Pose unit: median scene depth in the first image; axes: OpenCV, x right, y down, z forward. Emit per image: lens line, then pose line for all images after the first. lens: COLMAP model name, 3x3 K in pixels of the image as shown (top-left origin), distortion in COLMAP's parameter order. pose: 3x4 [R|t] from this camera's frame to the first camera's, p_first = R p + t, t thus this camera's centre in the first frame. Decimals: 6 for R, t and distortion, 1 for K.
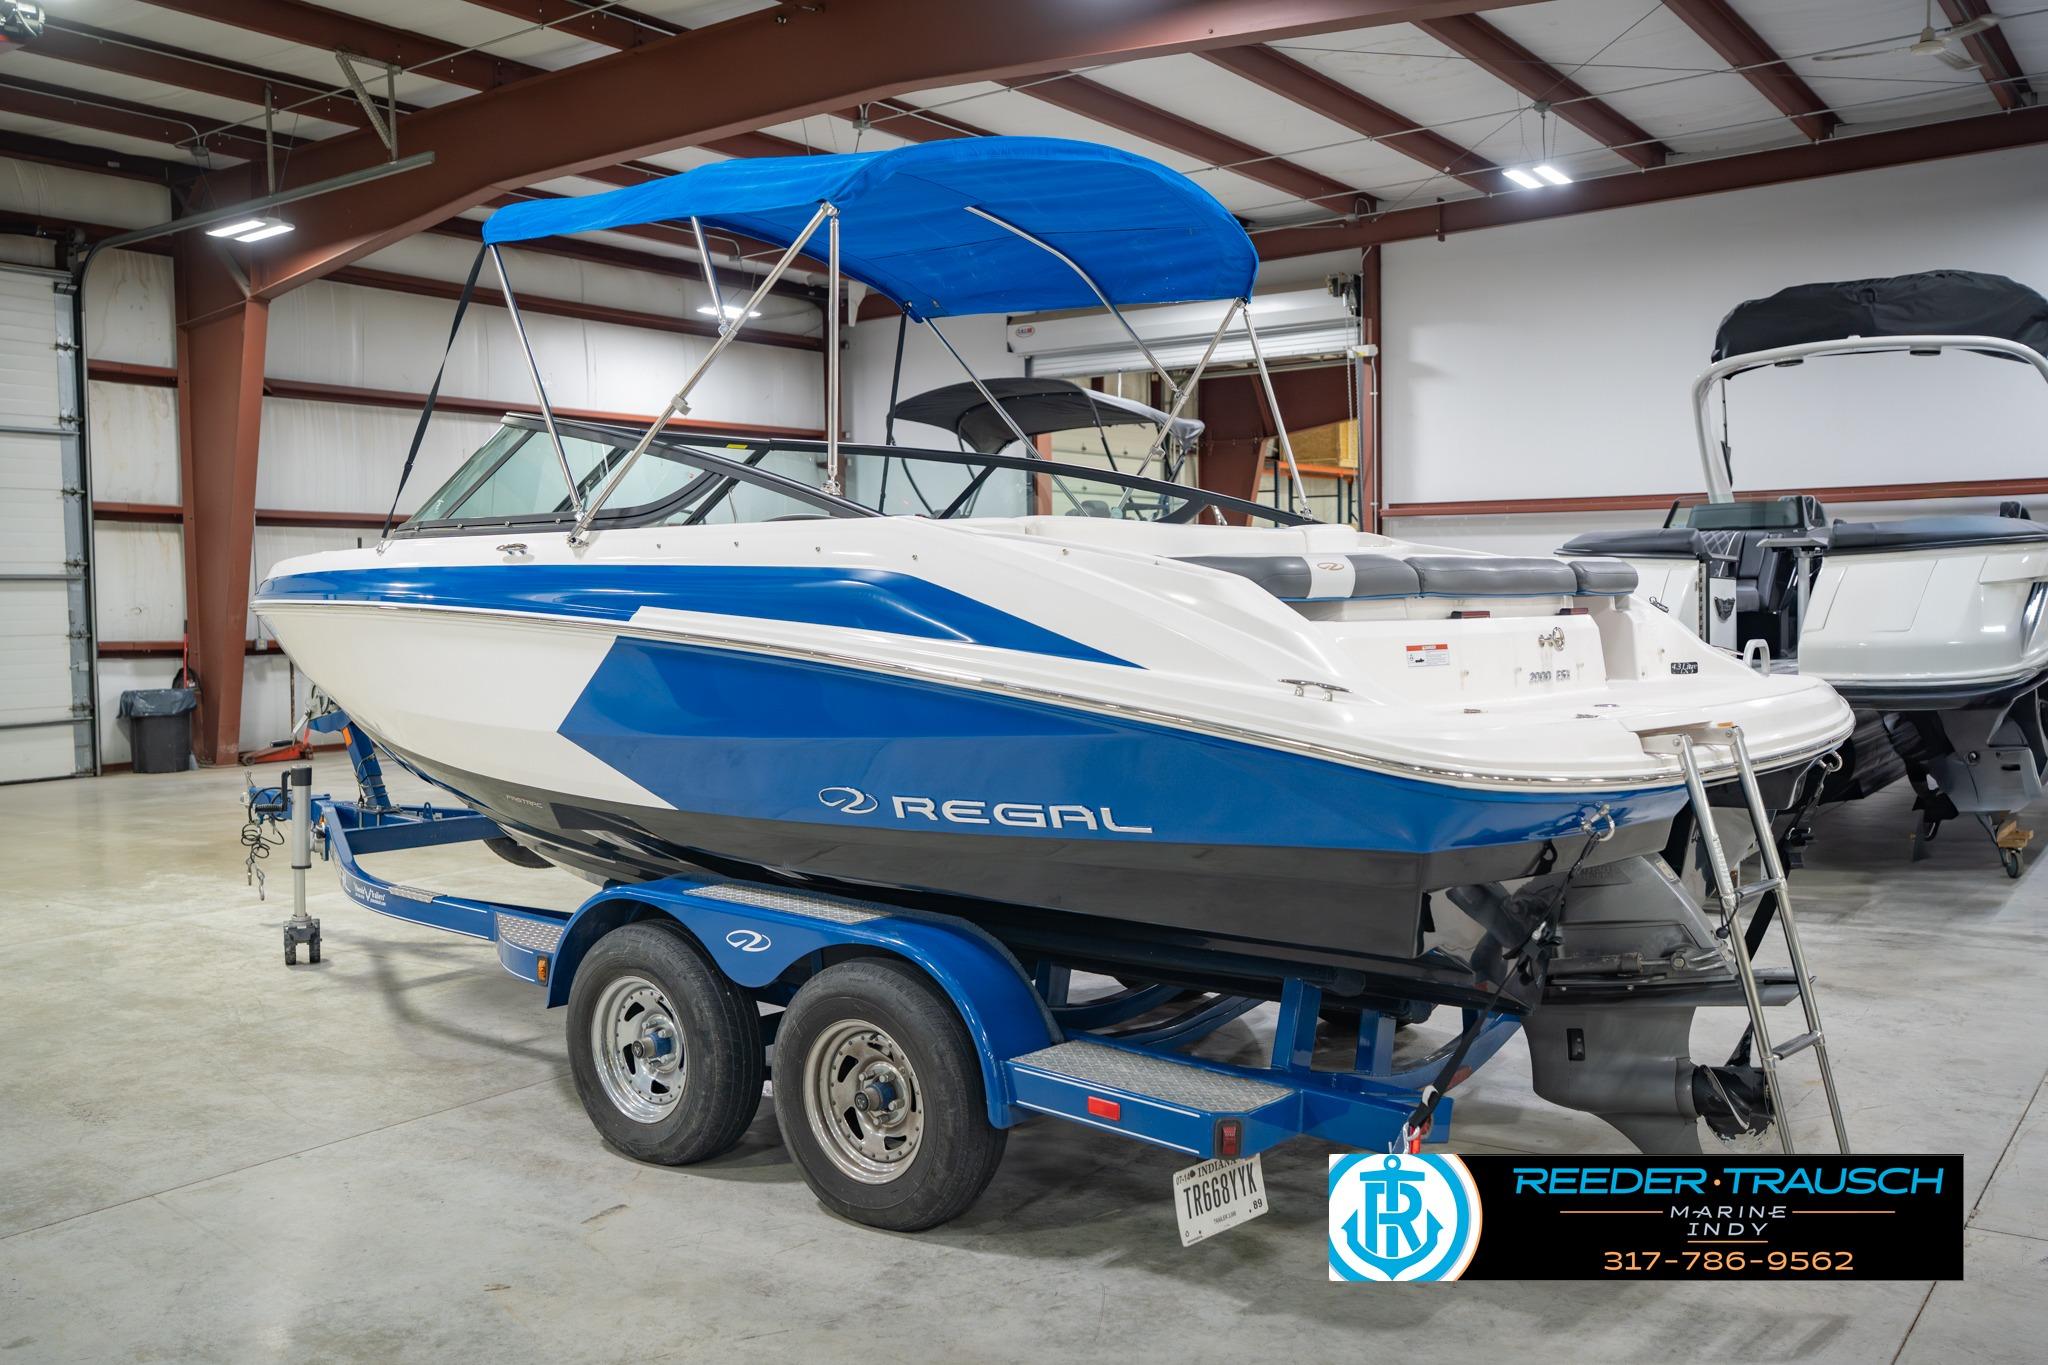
lens RADIAL K [[1830.9, 0, 1024.0], [0, 1830.9, 682.5], [0, 0, 1]] dist [0.002482, 0.001649]
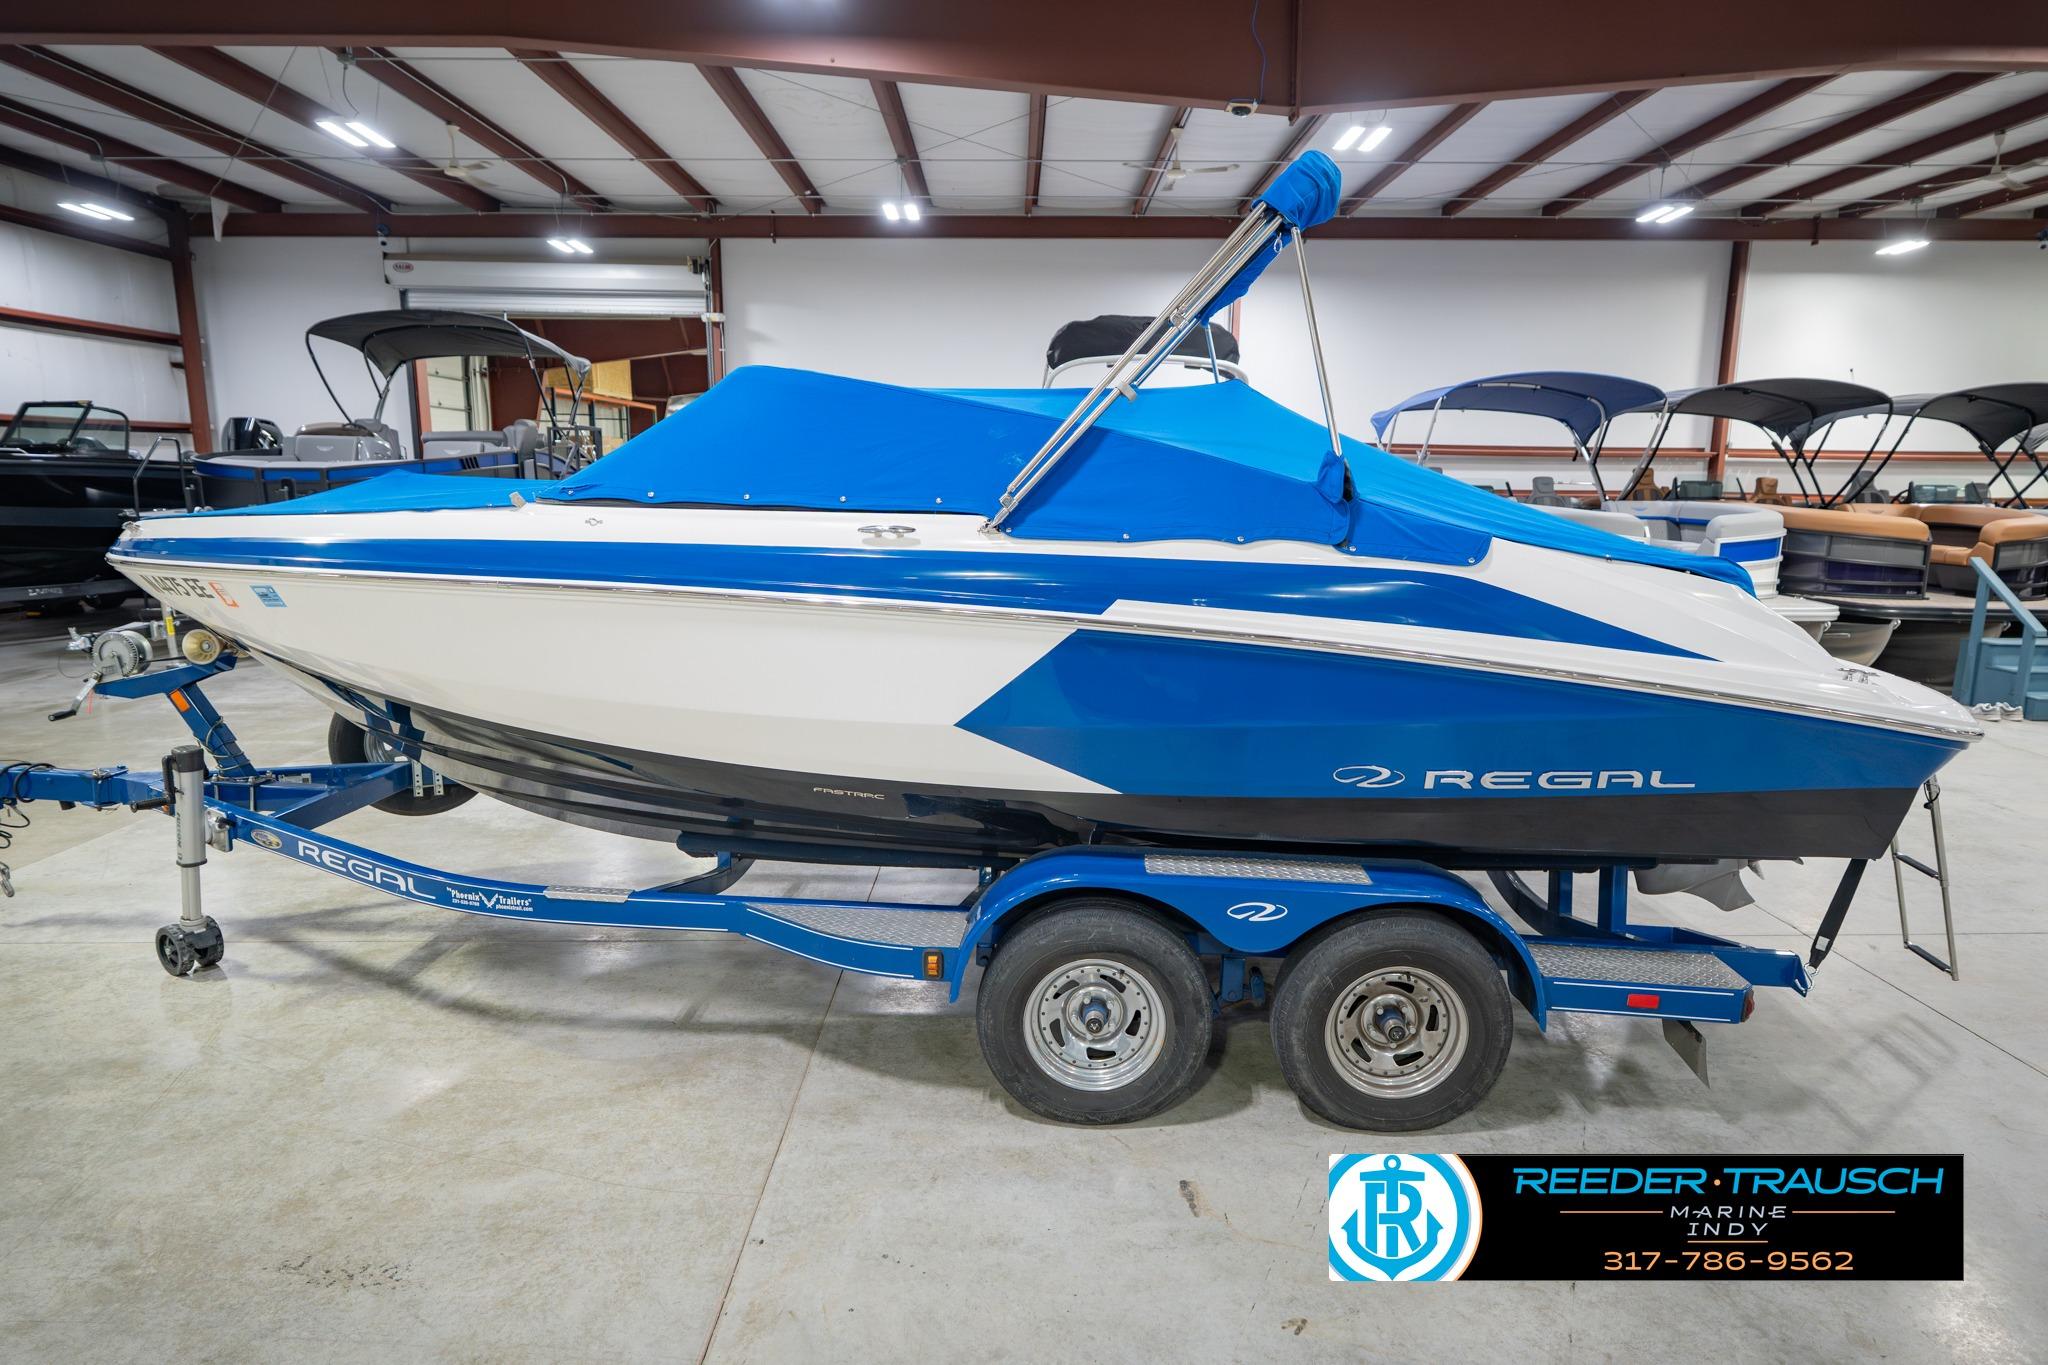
lens RADIAL K [[1161.1, 0, 1067.4], [0, 1161.1, 684.2], [0, 0, 1]] dist [-0.001973, 0.001104]
pose [[0.790999, -0.084115, 0.606007, -0.575791], [0.006559, 0.991613, 0.129076, -0.072728], [-0.611782, -0.098124, 0.784917, 0.487368]]
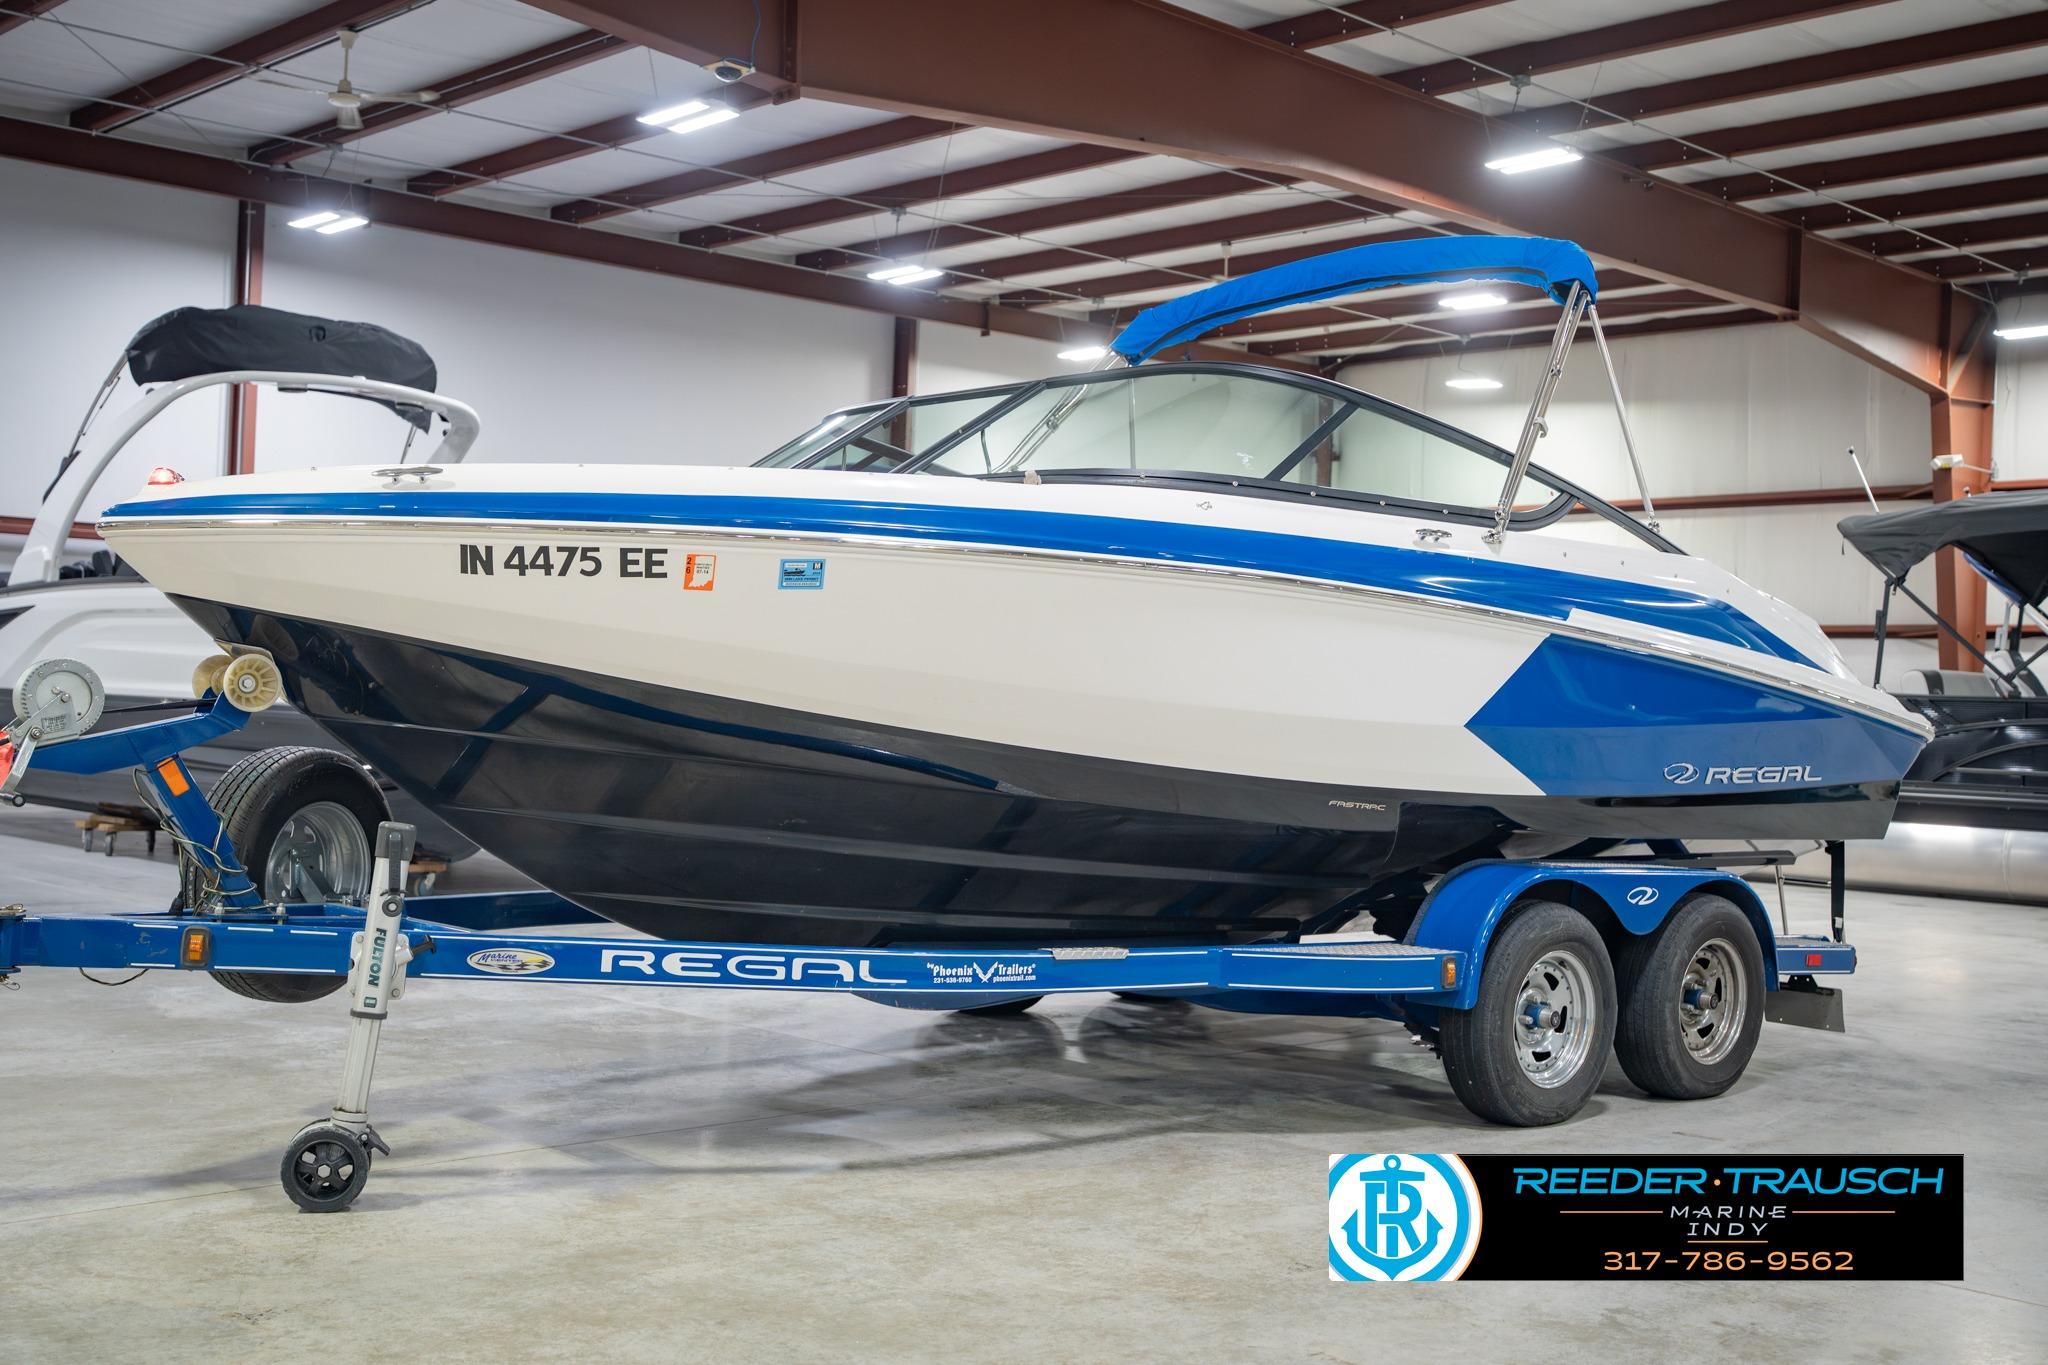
lens RADIAL K [[2186.4, 0, 1020.7], [0, 2186.4, 682.6], [0, 0, 1]] dist [-0.025037, -0.017588]
pose [[0.170262, 0.030077, 0.984940, -1.453130], [0.011138, 0.999411, -0.032444, 0.039250], [-0.985336, 0.016495, 0.169827, 1.035222]]
